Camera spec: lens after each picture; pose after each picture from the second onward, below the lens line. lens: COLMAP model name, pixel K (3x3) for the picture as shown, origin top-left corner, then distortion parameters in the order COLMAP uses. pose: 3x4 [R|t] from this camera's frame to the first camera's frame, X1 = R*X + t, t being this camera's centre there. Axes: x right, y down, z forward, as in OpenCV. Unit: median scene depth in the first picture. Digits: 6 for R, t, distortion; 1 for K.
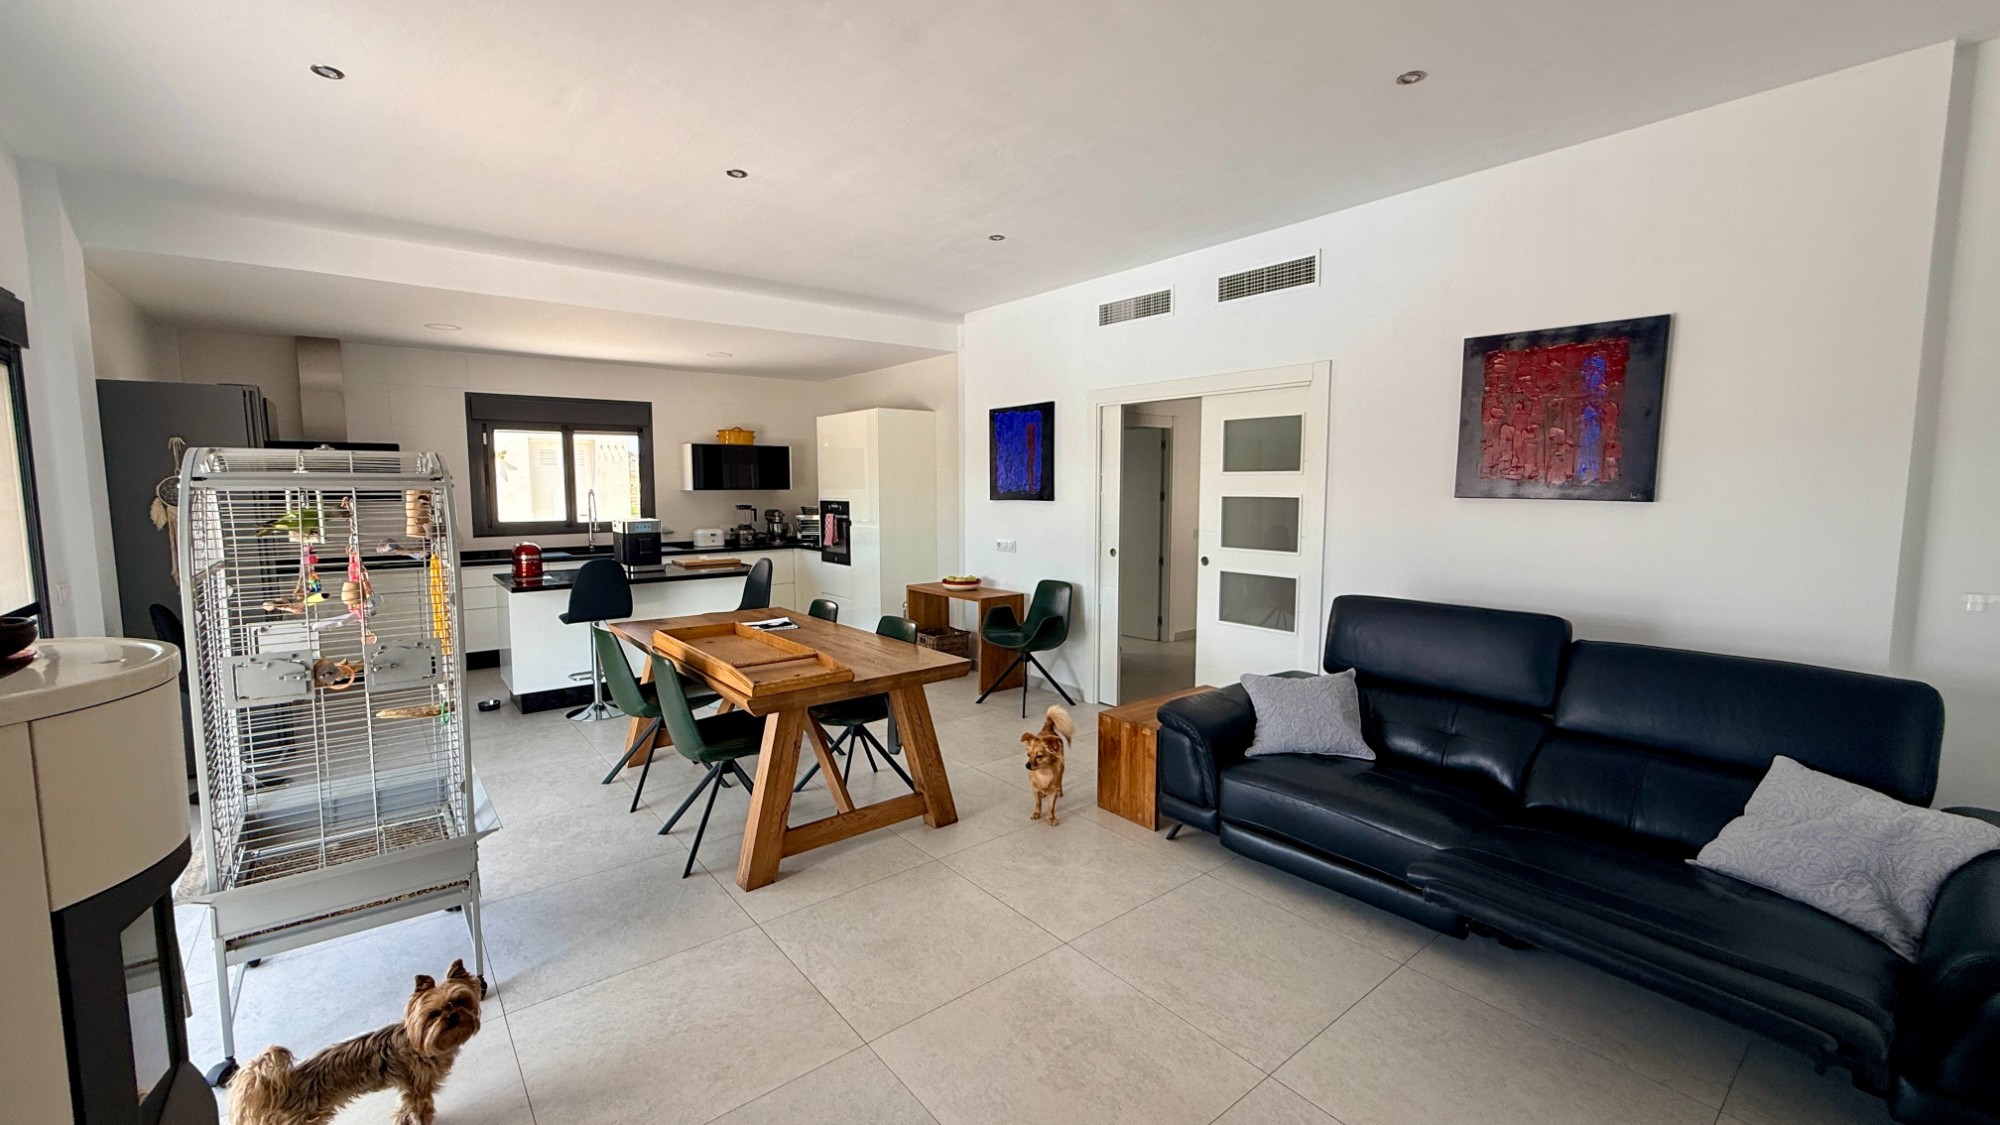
lens RADIAL K [[787.0, 0, 995.2], [0, 787.0, 554.6], [0, 0, 1]] dist [-0.002235, -0.000106]
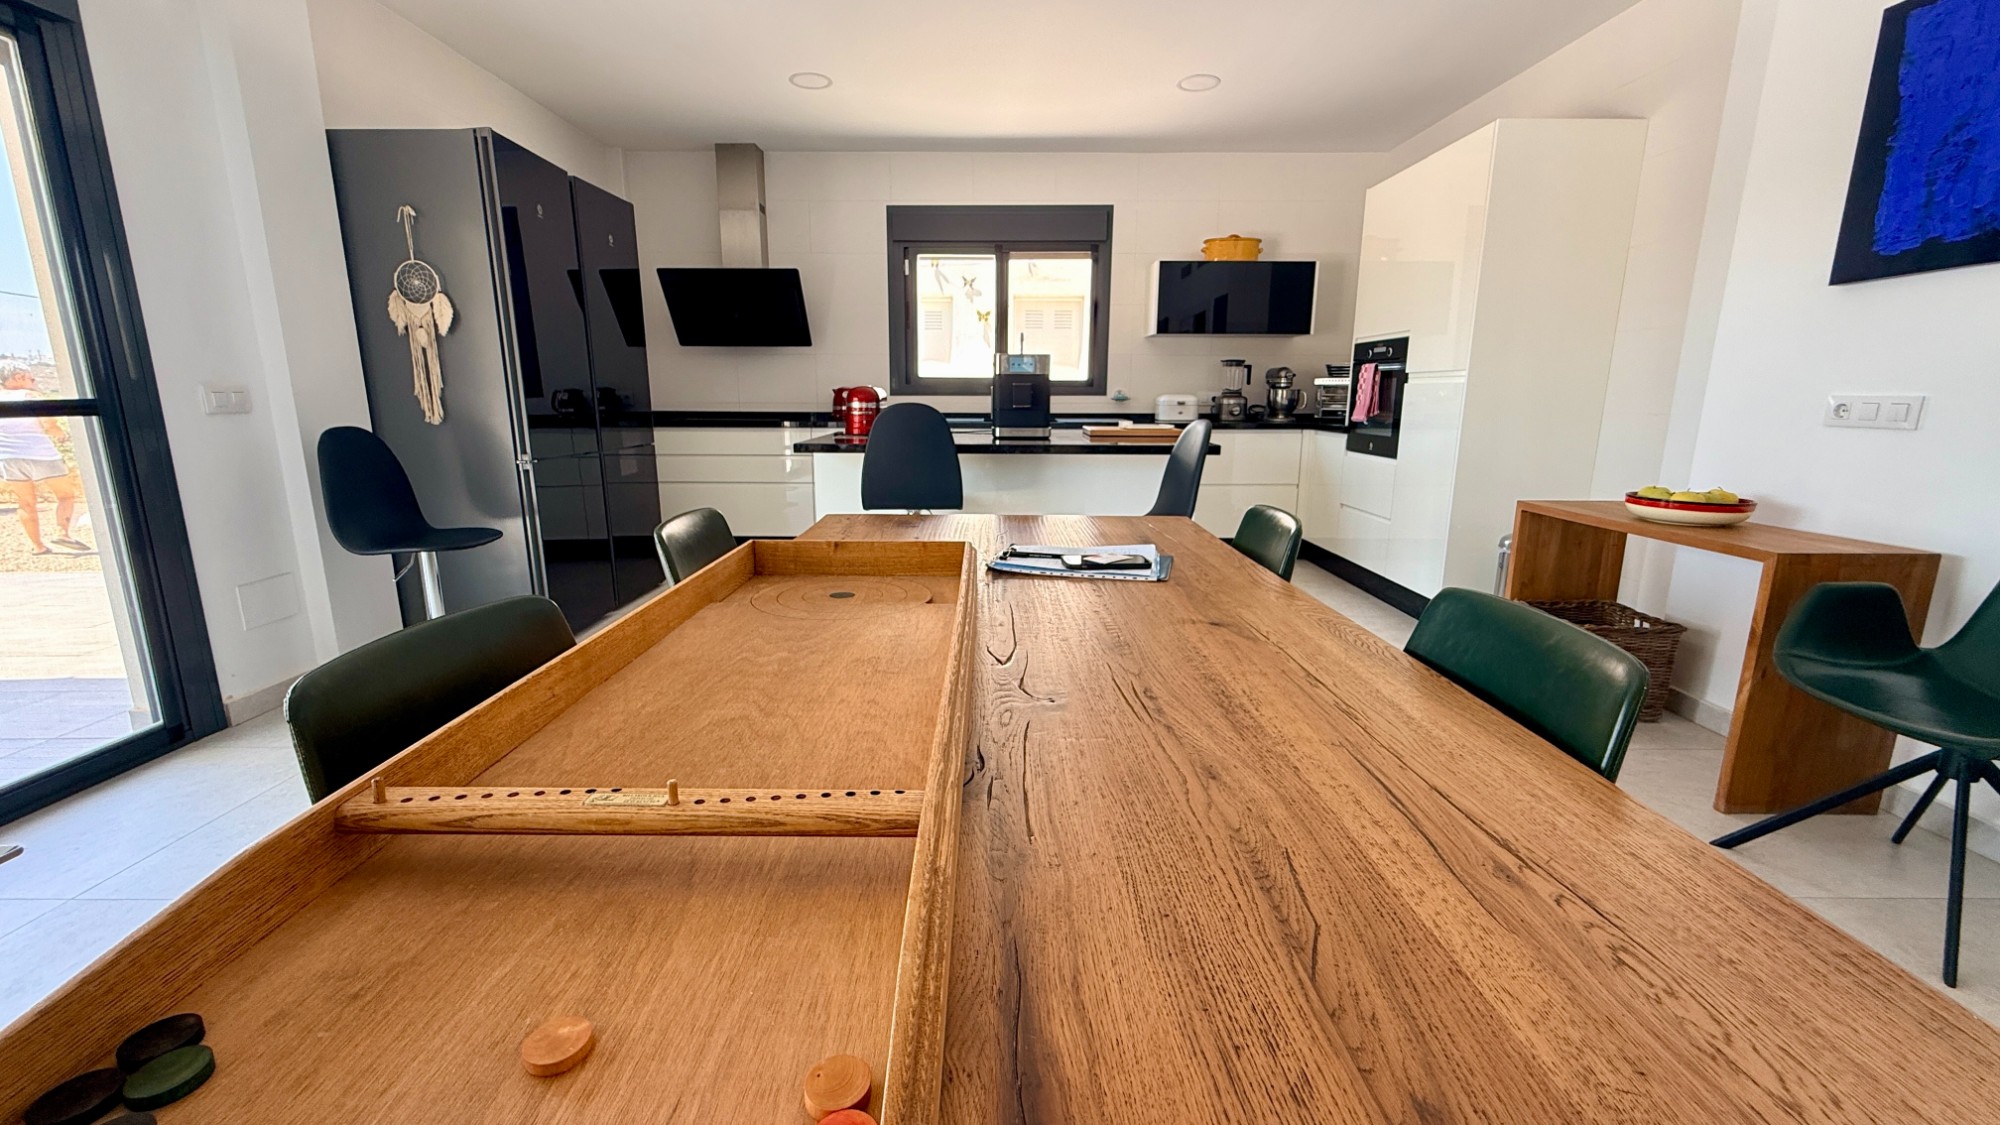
lens RADIAL K [[787.0, 0, 997.6], [0, 787.0, 557.2], [0, 0, 1]] dist [-0.002235, -0.000106]
pose [[0.780892, 0.131556, -0.610656, -0.056606], [-0.059173, 0.988755, 0.137343, 0.023134], [0.621857, -0.071116, 0.779895, 0.389191]]
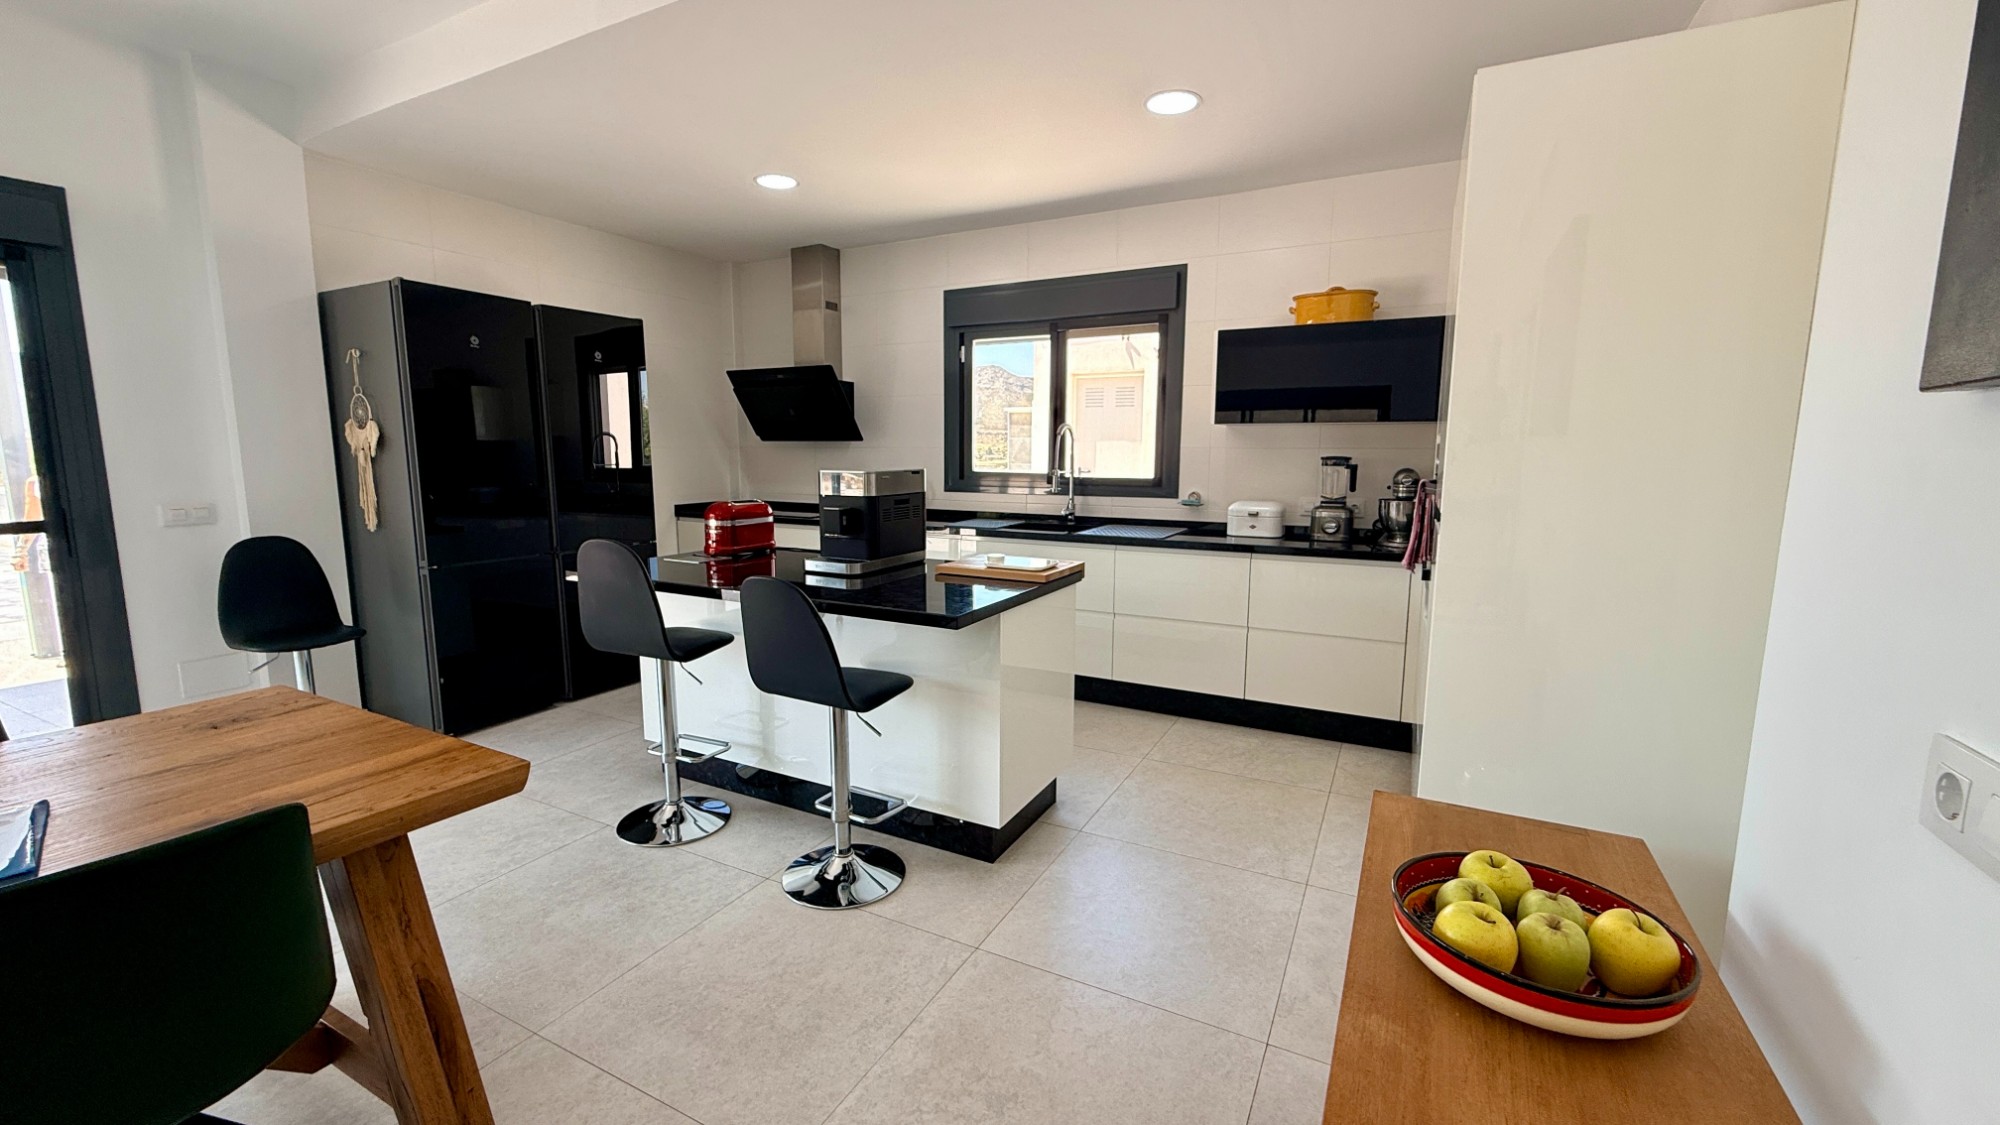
lens RADIAL K [[787.0, 0, 1004.5], [0, 787.0, 554.9], [0, 0, 1]] dist [-0.002235, -0.000106]
pose [[0.399437, 0.127477, -0.907854, 0.038711], [-0.086478, 0.991109, 0.101118, -0.038351], [0.912673, 0.038119, 0.406910, 0.688338]]
